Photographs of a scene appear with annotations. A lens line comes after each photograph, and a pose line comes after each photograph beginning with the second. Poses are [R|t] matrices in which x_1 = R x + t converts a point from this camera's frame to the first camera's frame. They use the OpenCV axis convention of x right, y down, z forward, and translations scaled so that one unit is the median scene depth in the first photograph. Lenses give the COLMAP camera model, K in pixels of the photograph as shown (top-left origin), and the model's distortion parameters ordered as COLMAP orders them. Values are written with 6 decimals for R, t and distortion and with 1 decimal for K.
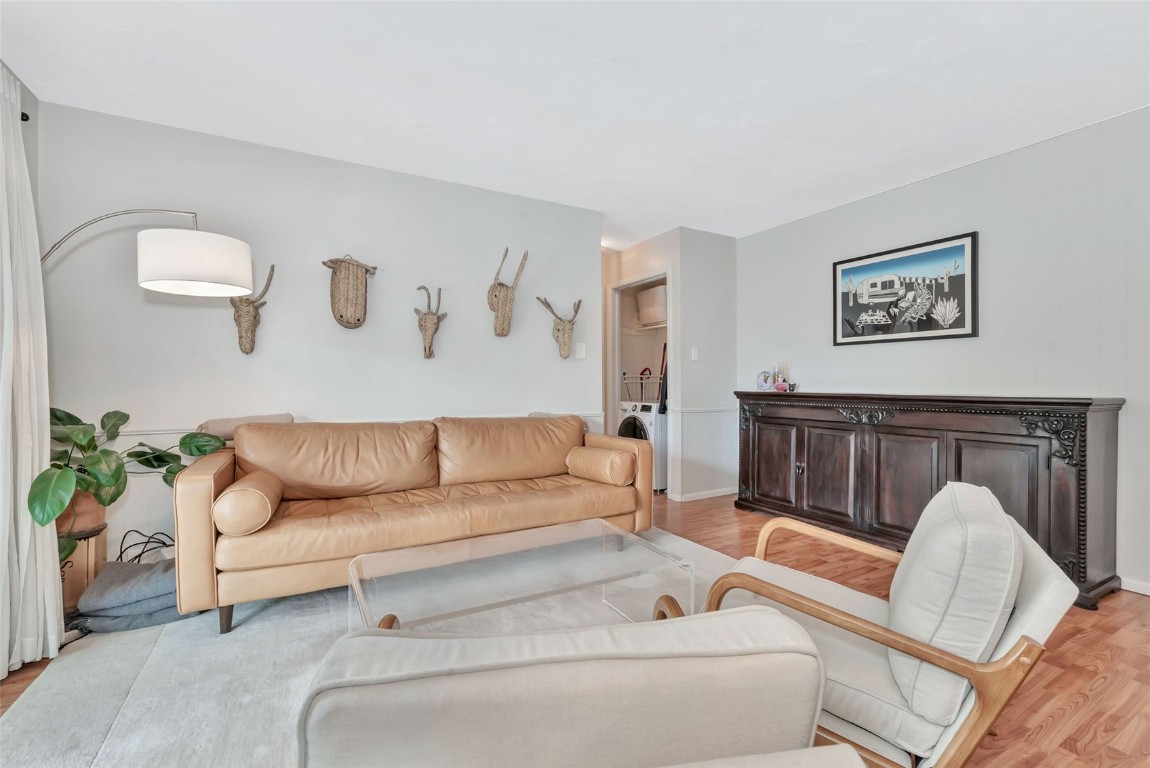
lens RADIAL K [[495.9, 0, 575.0], [0, 495.9, 384.0], [0, 0, 1]] dist [-0.000536, 0.000156]
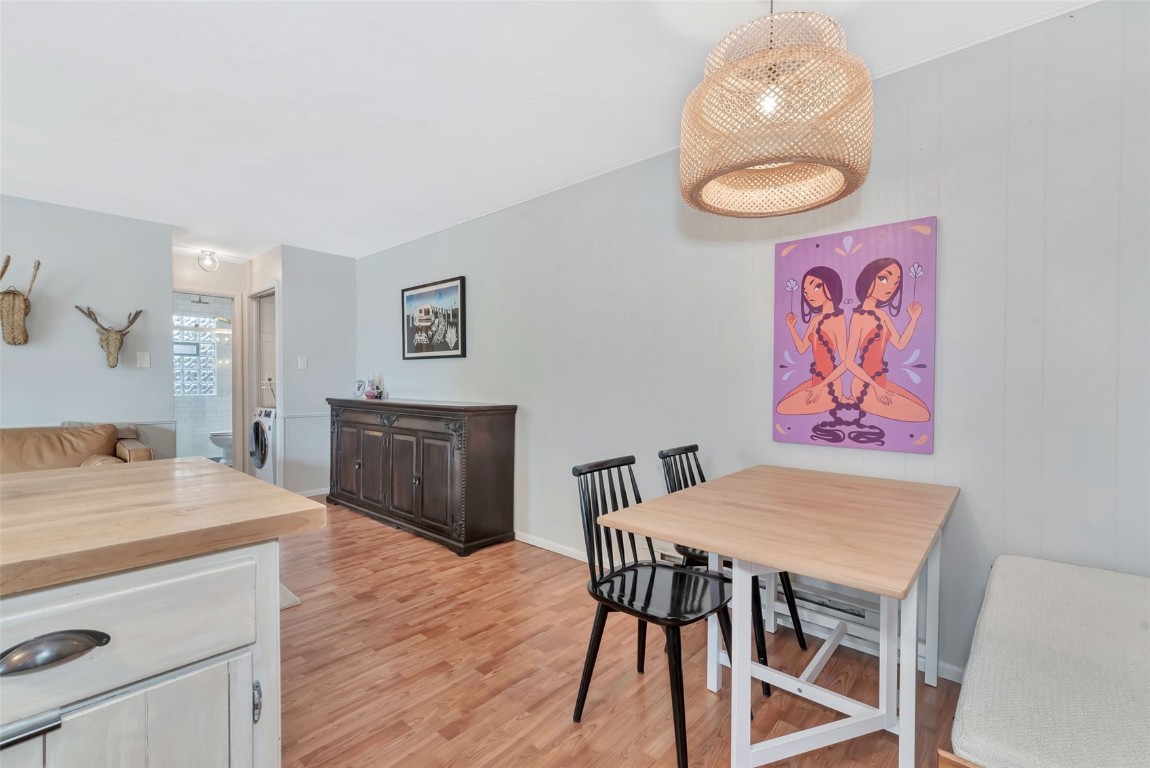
lens RADIAL K [[508.3, 0, 574.6], [0, 508.3, 380.7], [0, 0, 1]] dist [-0.001619, -0.000065]
pose [[0.946672, 0.004365, 0.322168, 0.576795], [-0.003443, 0.999988, -0.003433, -0.026760], [-0.322179, 0.002140, 0.946676, -0.309288]]
